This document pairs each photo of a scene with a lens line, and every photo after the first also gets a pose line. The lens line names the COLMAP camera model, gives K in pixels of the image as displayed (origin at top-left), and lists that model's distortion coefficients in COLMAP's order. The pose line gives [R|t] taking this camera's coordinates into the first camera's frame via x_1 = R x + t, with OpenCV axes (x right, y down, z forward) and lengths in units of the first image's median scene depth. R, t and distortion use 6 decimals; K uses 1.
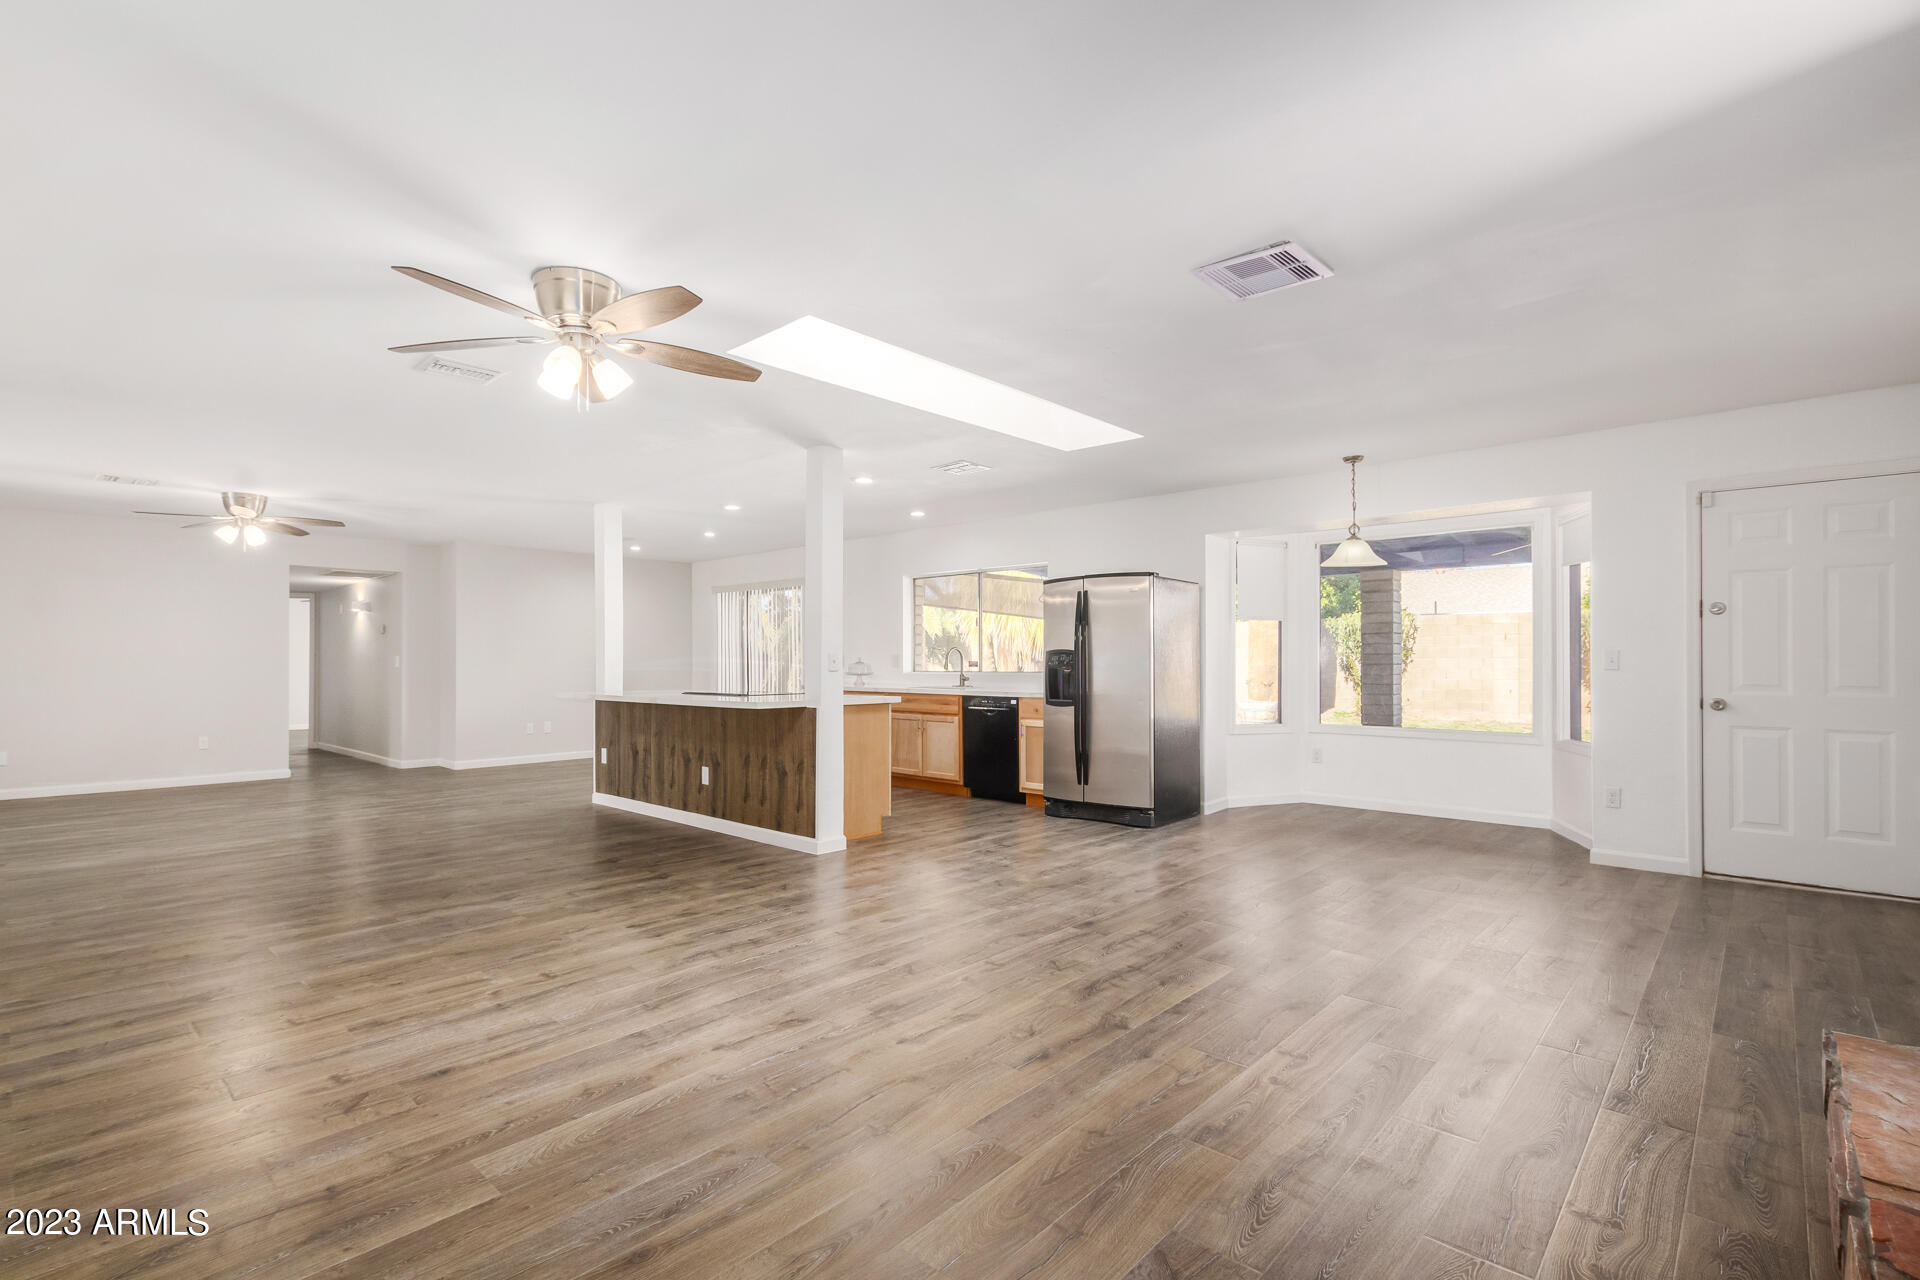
lens RADIAL K [[899.2, 0, 957.8], [0, 899.2, 654.6], [0, 0, 1]] dist [0.019383, 0.000052]
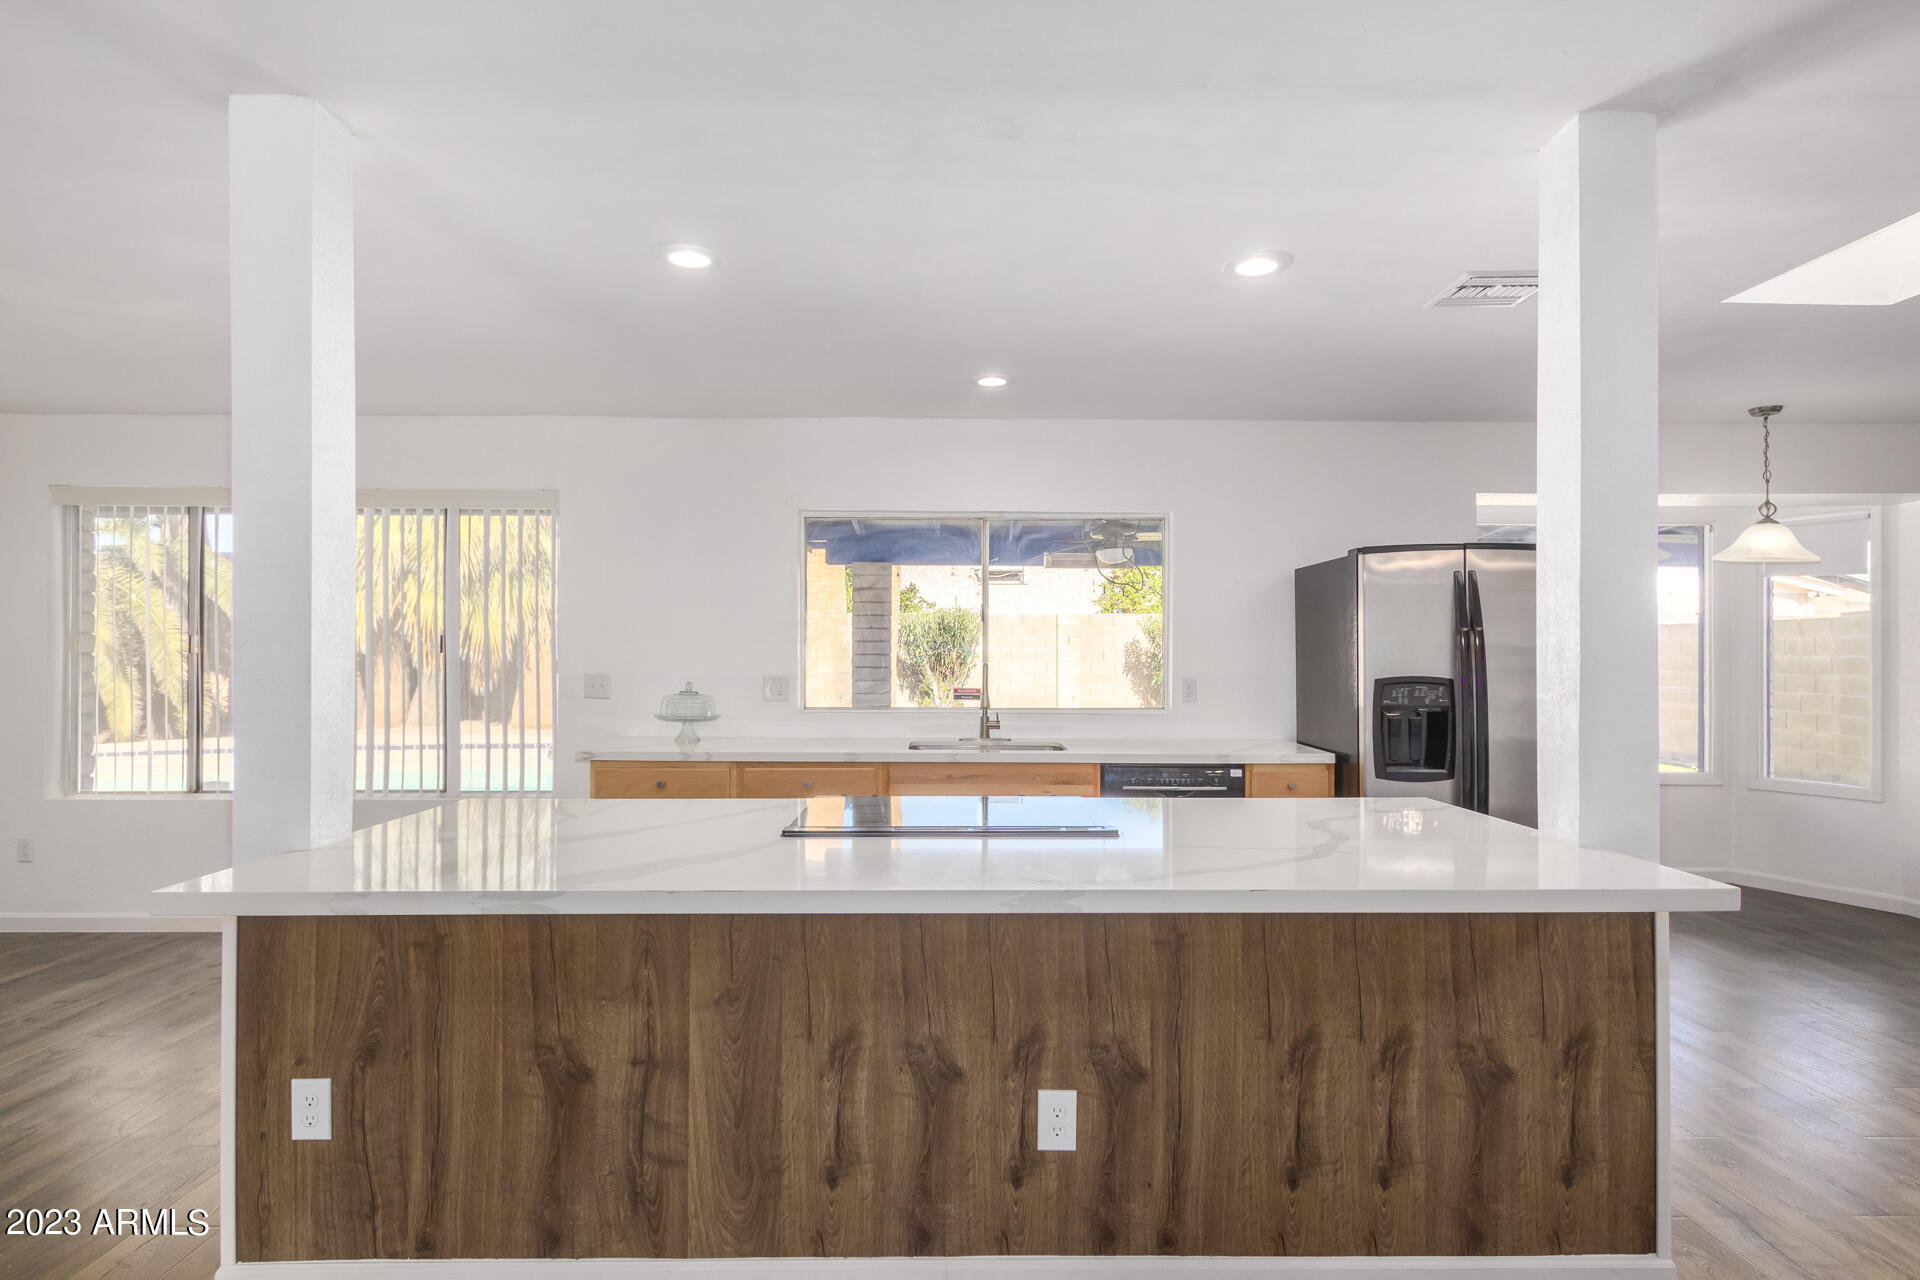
lens RADIAL K [[1030.6, 0, 962.1], [0, 1030.6, 647.4], [0, 0, 1]] dist [0.009709, -0.000129]
pose [[0.720277, 0.009873, 0.693616, -0.536543], [-0.008928, 0.999948, -0.004961, -0.018073], [-0.693629, -0.002619, 0.720327, 0.776881]]
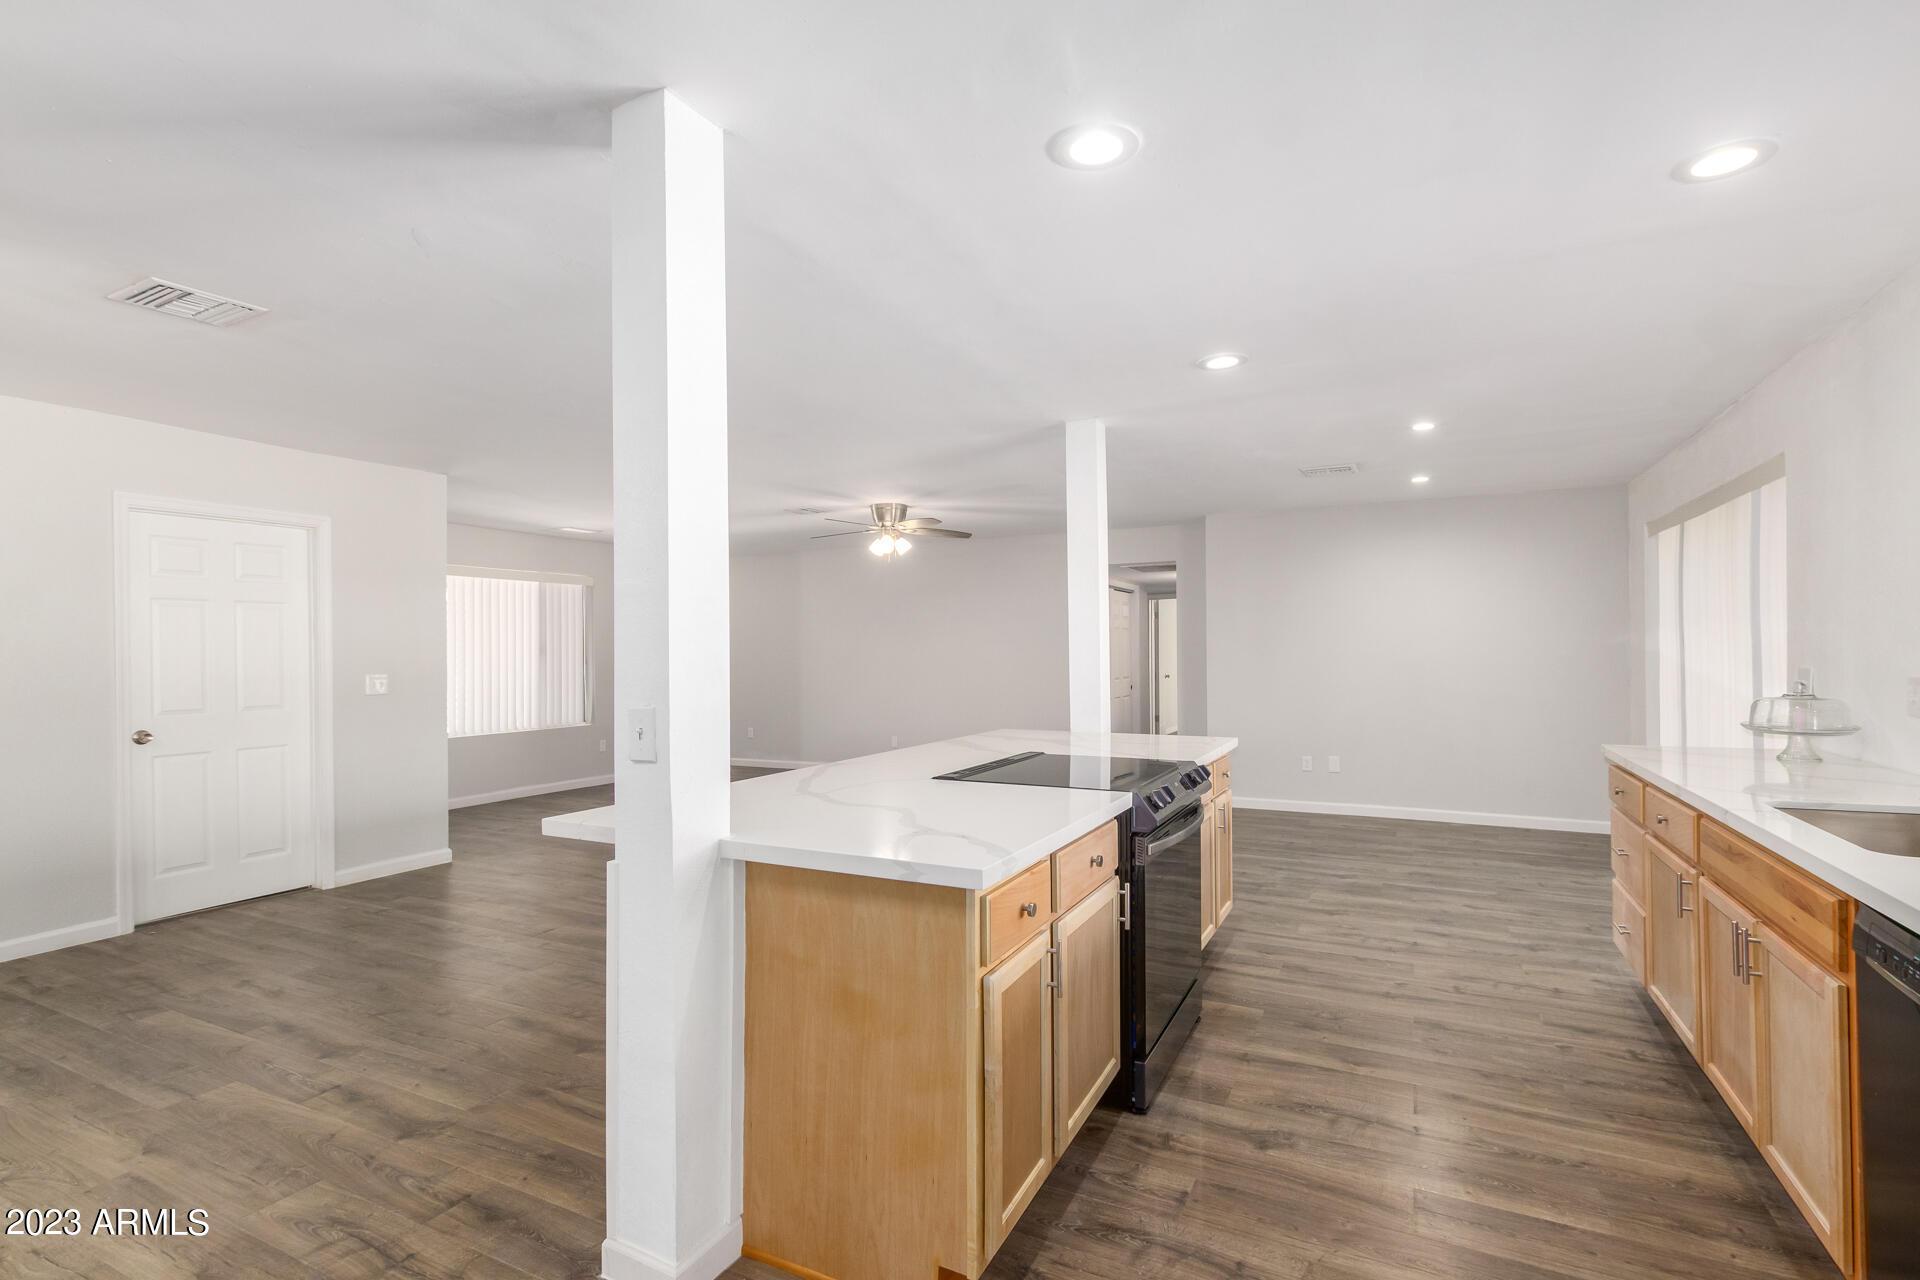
lens RADIAL K [[882.1, 0, 960.0], [0, 882.1, 640.0], [0, 0, 1]] dist [-0.008665, -0.000331]
pose [[0.260712, -0.017483, -0.965258, 0.176538], [0.014965, 0.999789, -0.014066, -0.014111], [0.965301, -0.010778, 0.260919, 0.901353]]
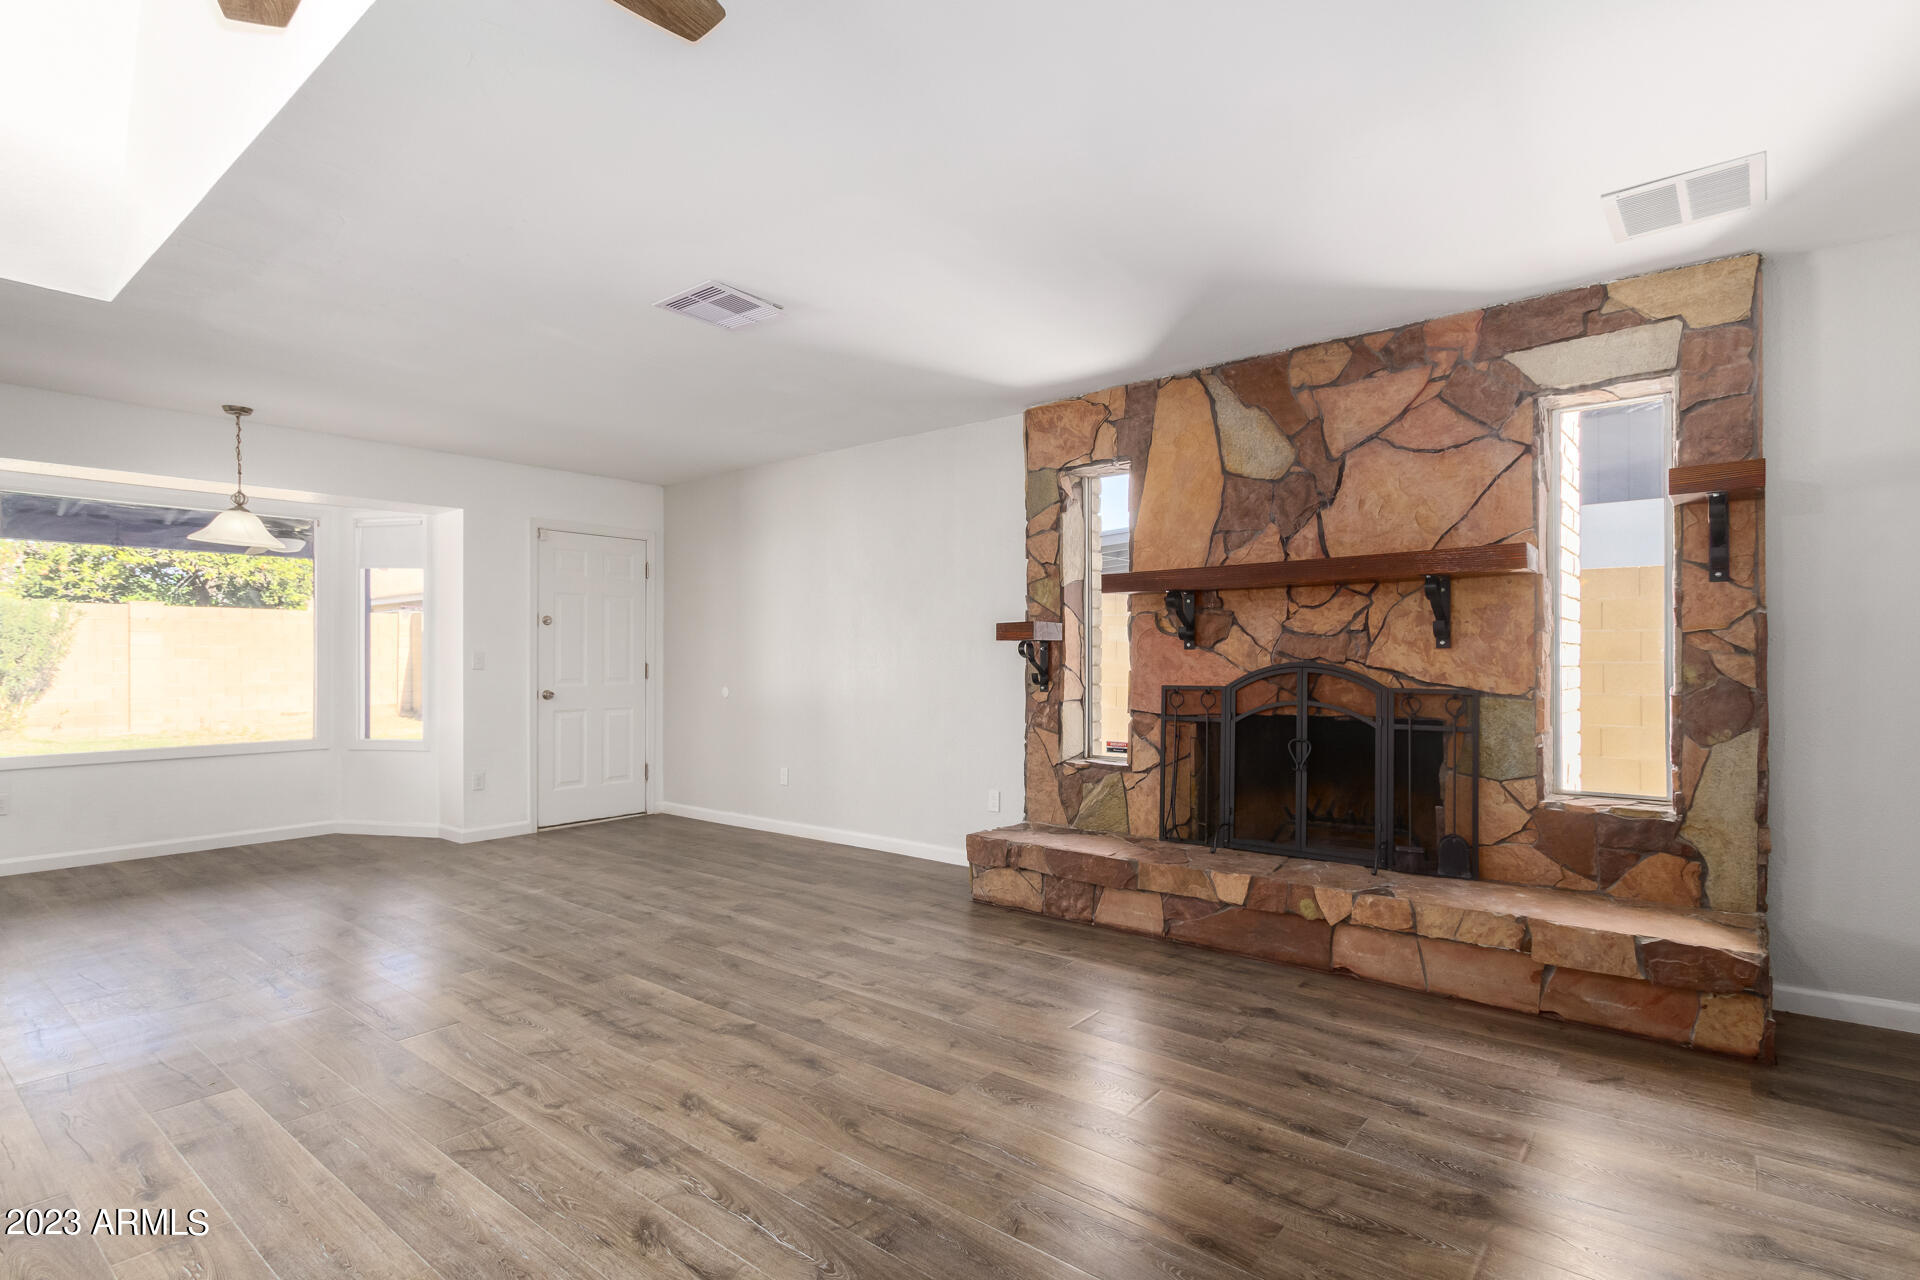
lens RADIAL K [[934.7, 0, 958.0], [0, 934.7, 655.2], [0, 0, 1]] dist [0.009722, 0.000204]
pose [[-0.064810, 0.005501, 0.997882, -0.394299], [0.000318, 0.999985, -0.005491, 0.004588], [-0.997898, -0.000039, -0.064811, 0.383516]]
